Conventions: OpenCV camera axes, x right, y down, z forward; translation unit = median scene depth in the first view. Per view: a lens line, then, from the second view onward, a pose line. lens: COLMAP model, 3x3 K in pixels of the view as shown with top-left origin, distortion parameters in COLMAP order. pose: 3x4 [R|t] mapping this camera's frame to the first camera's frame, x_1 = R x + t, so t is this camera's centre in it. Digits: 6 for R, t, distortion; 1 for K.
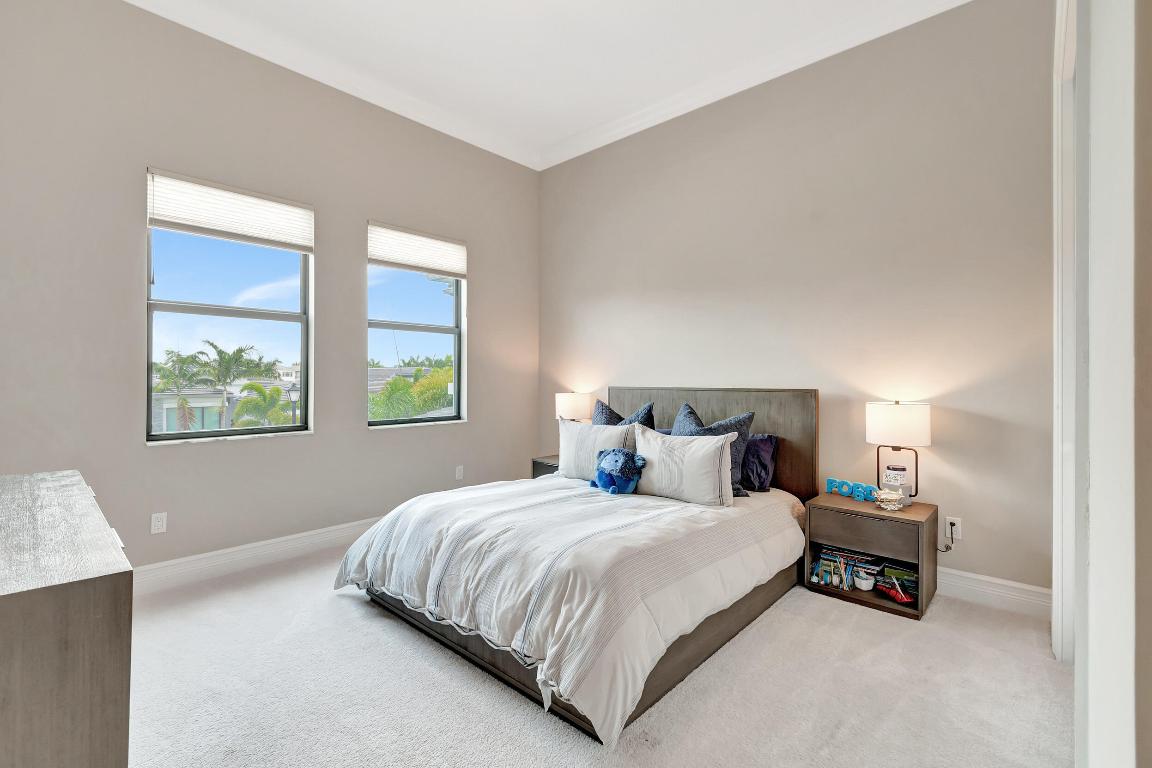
lens RADIAL K [[511.4, 0, 575.9], [0, 511.4, 383.5], [0, 0, 1]] dist [-0.003386, 0.000916]
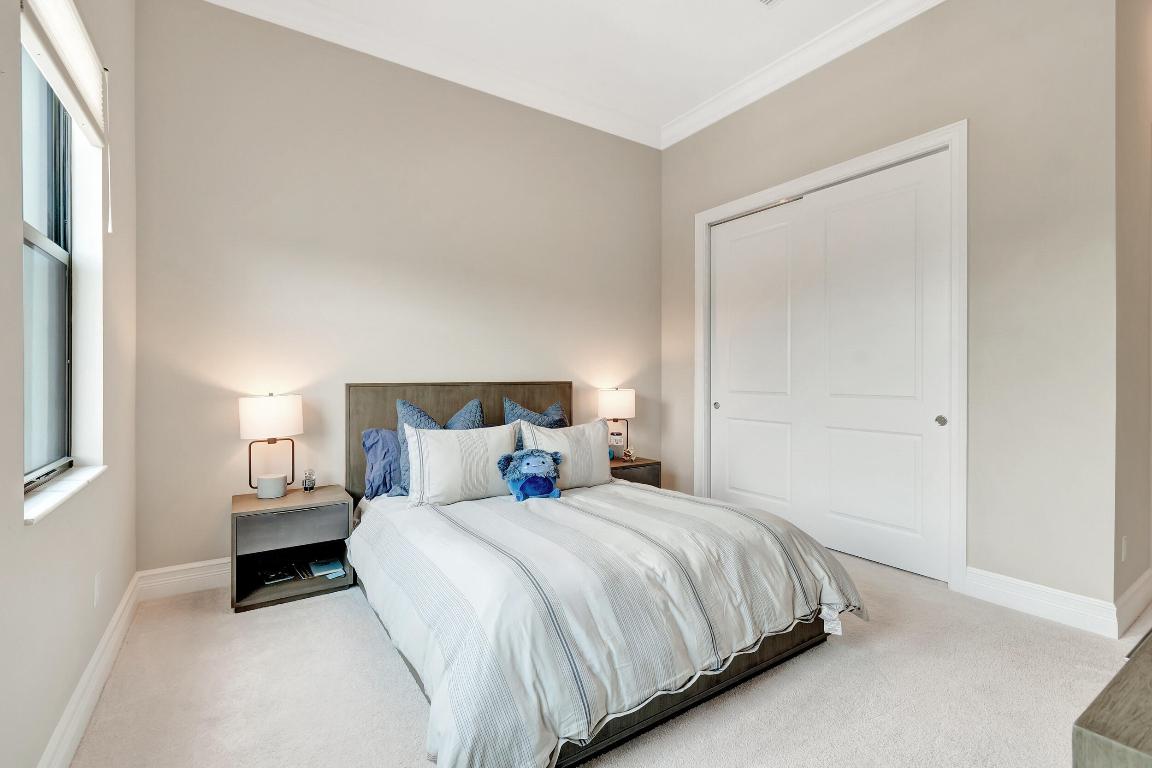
lens RADIAL K [[511.4, 0, 571.8], [0, 511.4, 376.8], [0, 0, 1]] dist [-0.003386, 0.000916]
pose [[0.224703, -0.003068, 0.974422, -0.757961], [0.001077, 0.999995, 0.002900, -0.003125], [-0.974427, 0.000398, 0.224706, 0.713265]]
